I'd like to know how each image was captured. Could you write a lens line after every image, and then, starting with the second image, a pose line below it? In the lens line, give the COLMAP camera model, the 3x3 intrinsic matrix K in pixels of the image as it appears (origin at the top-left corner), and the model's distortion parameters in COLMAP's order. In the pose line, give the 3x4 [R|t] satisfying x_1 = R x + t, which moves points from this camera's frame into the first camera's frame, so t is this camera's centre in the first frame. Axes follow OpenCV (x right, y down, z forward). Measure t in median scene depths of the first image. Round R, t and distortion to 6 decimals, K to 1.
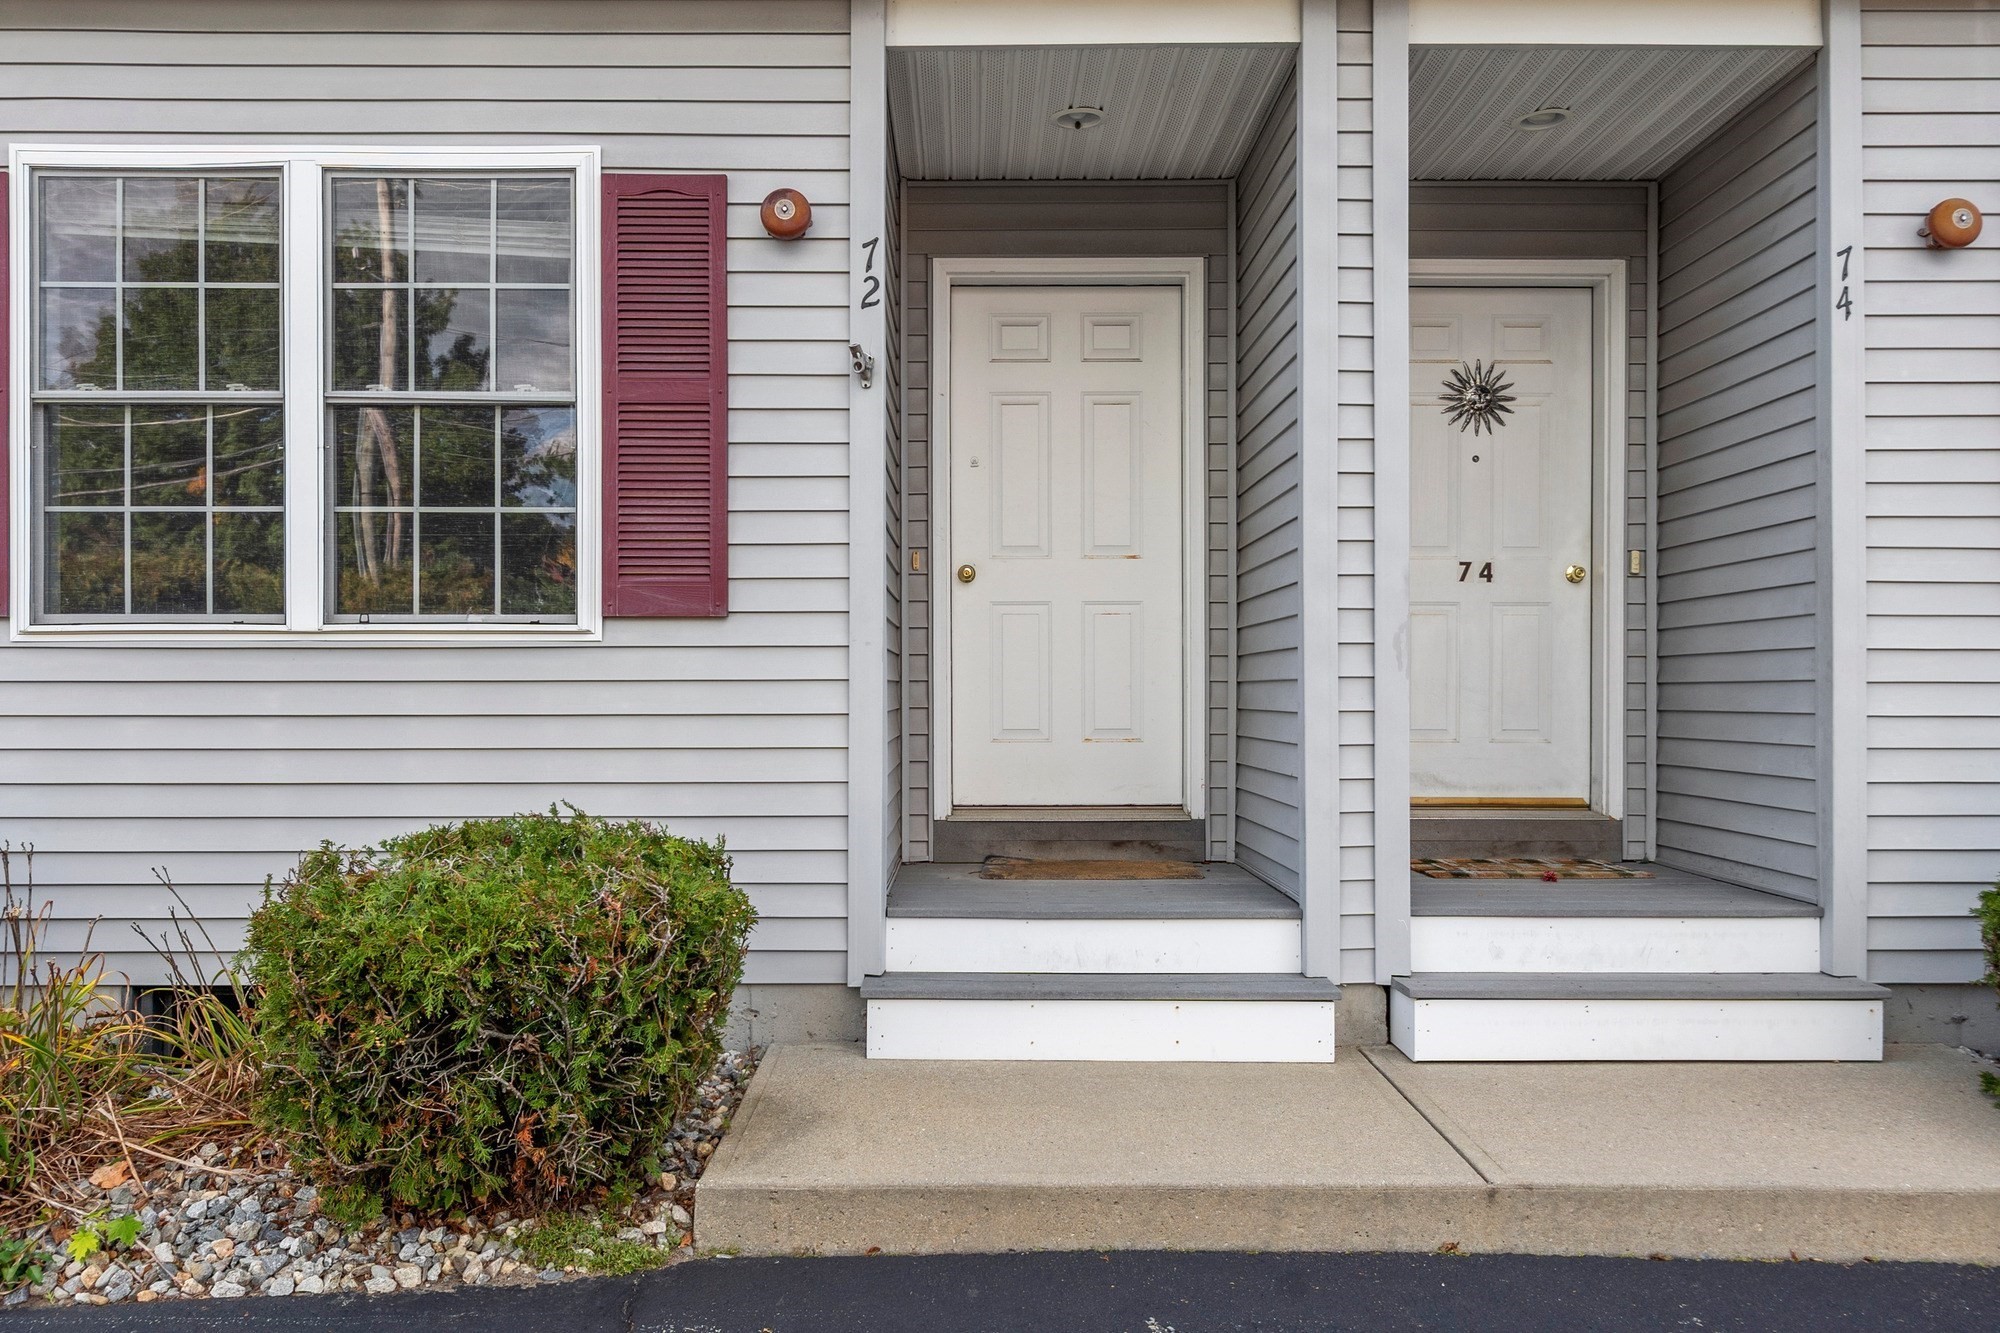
lens RADIAL K [[1537.9, 0, 984.9], [0, 1537.9, 667.2], [0, 0, 1]] dist [0.008623, 0.001953]
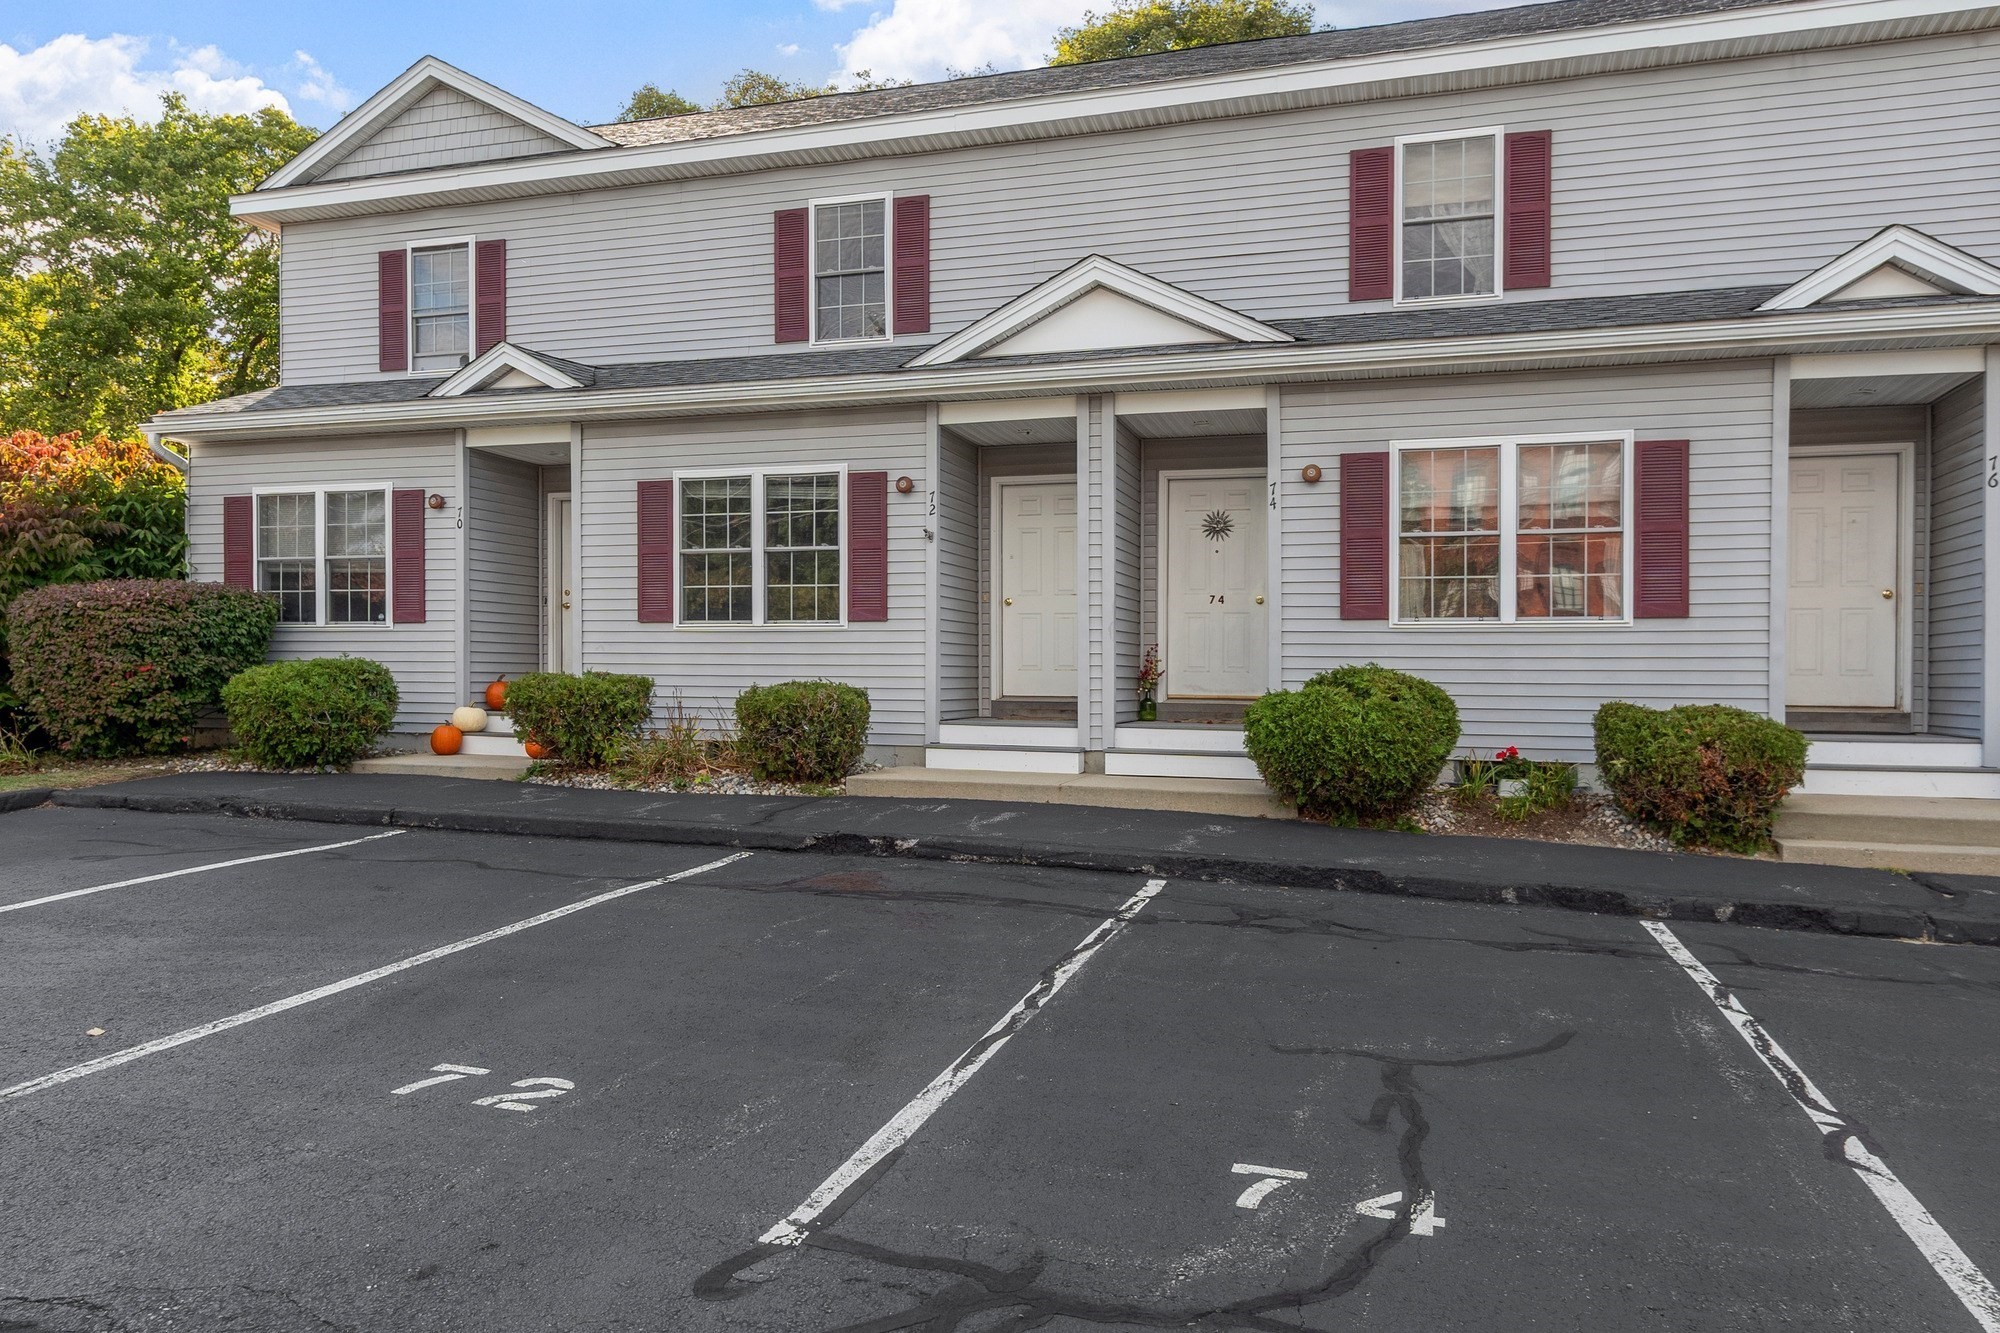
lens RADIAL K [[1349.3, 0, 1007.0], [0, 1349.3, 699.1], [0, 0, 1]] dist [0.004585, -0.002241]
pose [[0.958172, 0.012231, -0.285931, 0.801478], [-0.003163, 0.999478, 0.032154, 0.034193], [0.286175, -0.029904, 0.957711, -1.434052]]
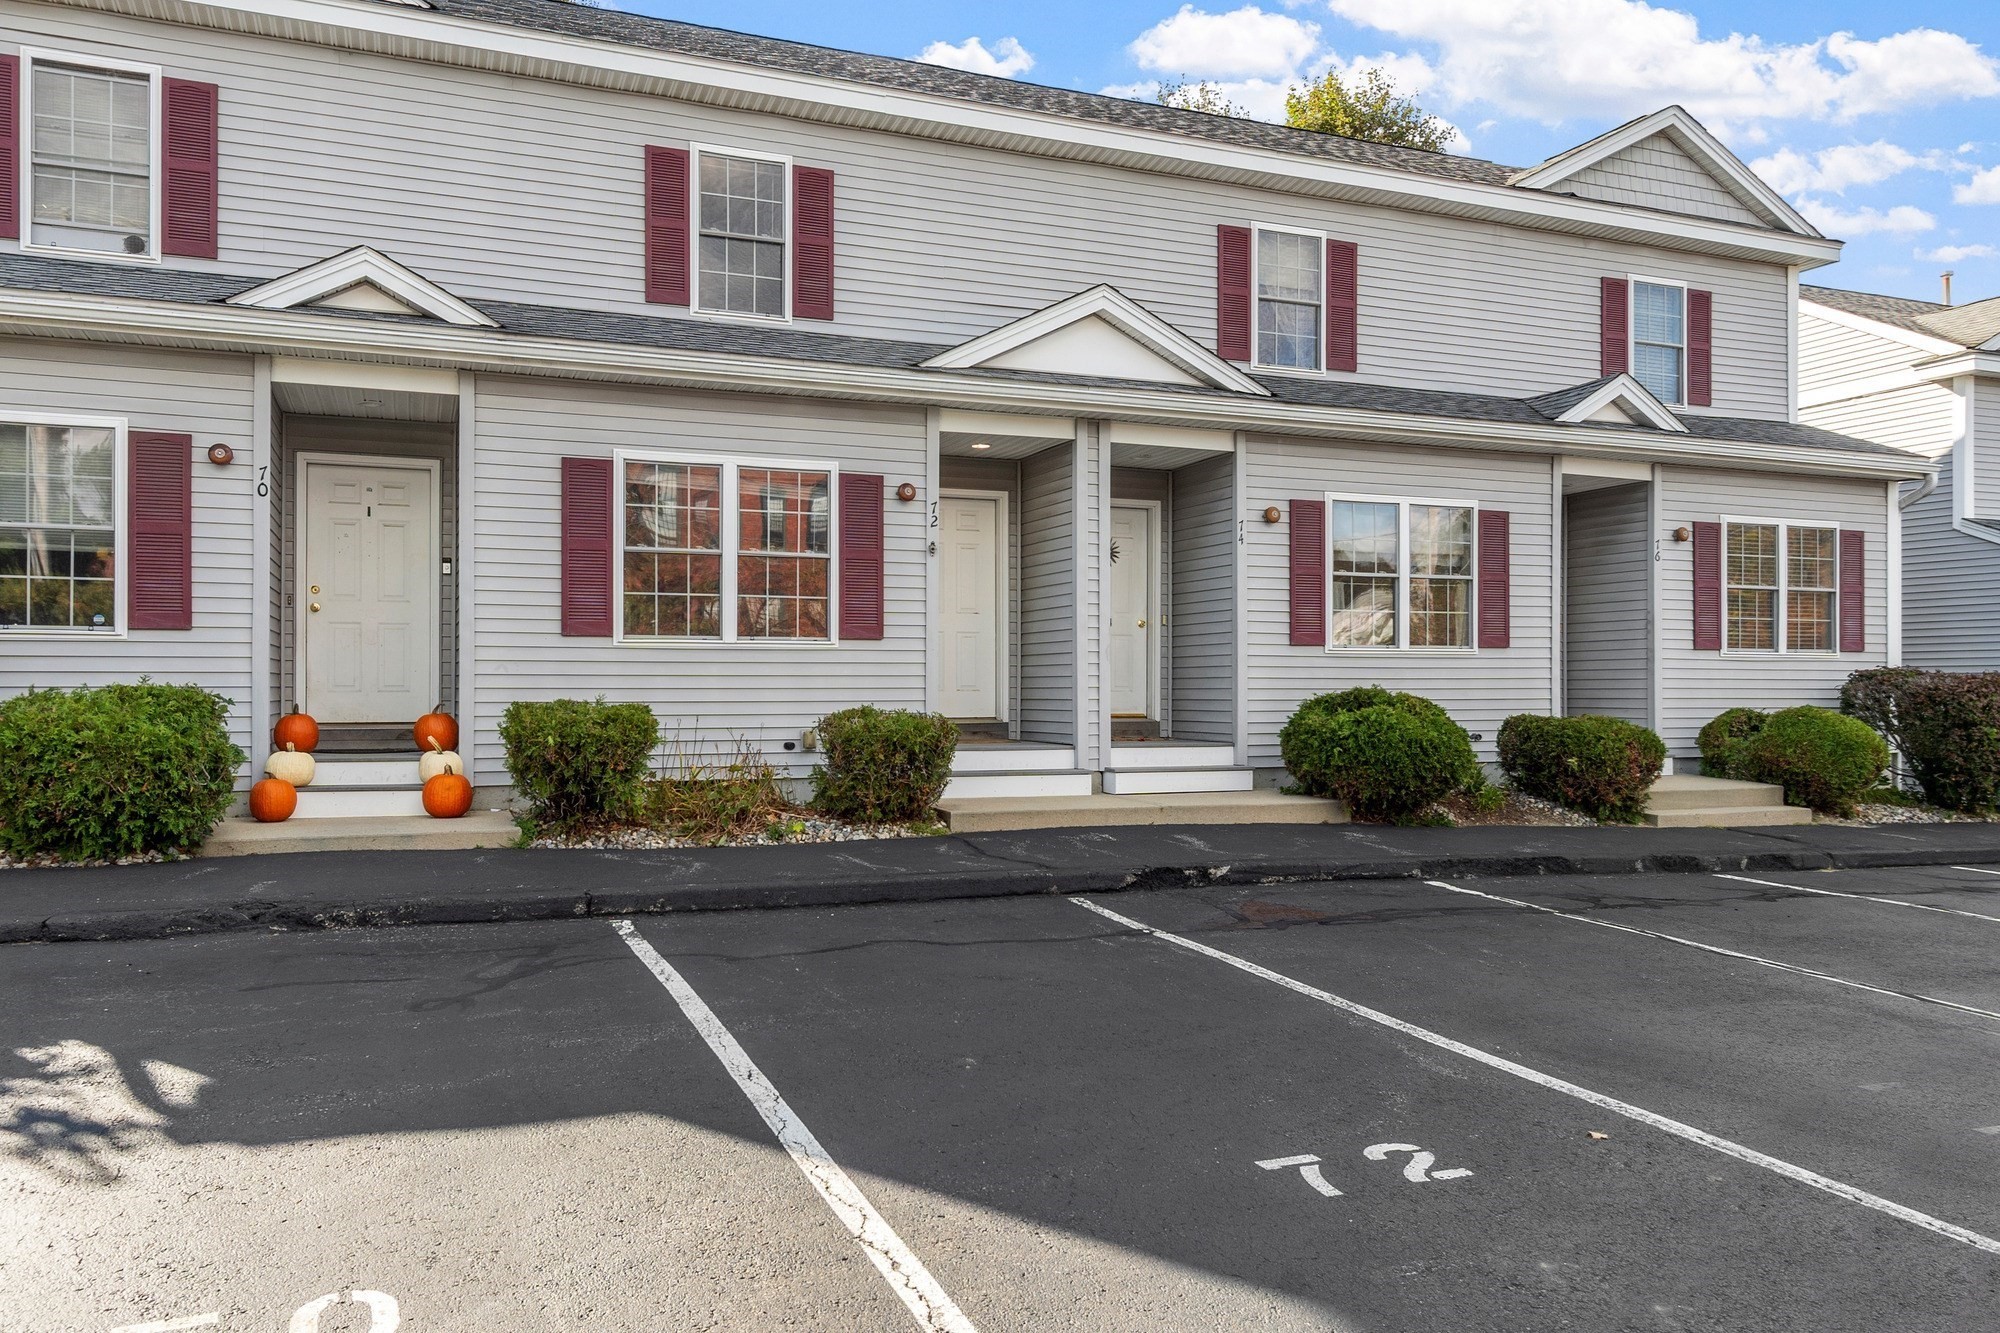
lens RADIAL K [[1427.2, 0, 1021.5], [0, 1427.2, 670.3], [0, 0, 1]] dist [0.009027, -0.003117]
pose [[0.922879, 0.003687, 0.385073, -0.899479], [-0.003003, 0.999993, -0.002377, 0.025542], [-0.385079, 0.001037, 0.922883, -1.385575]]
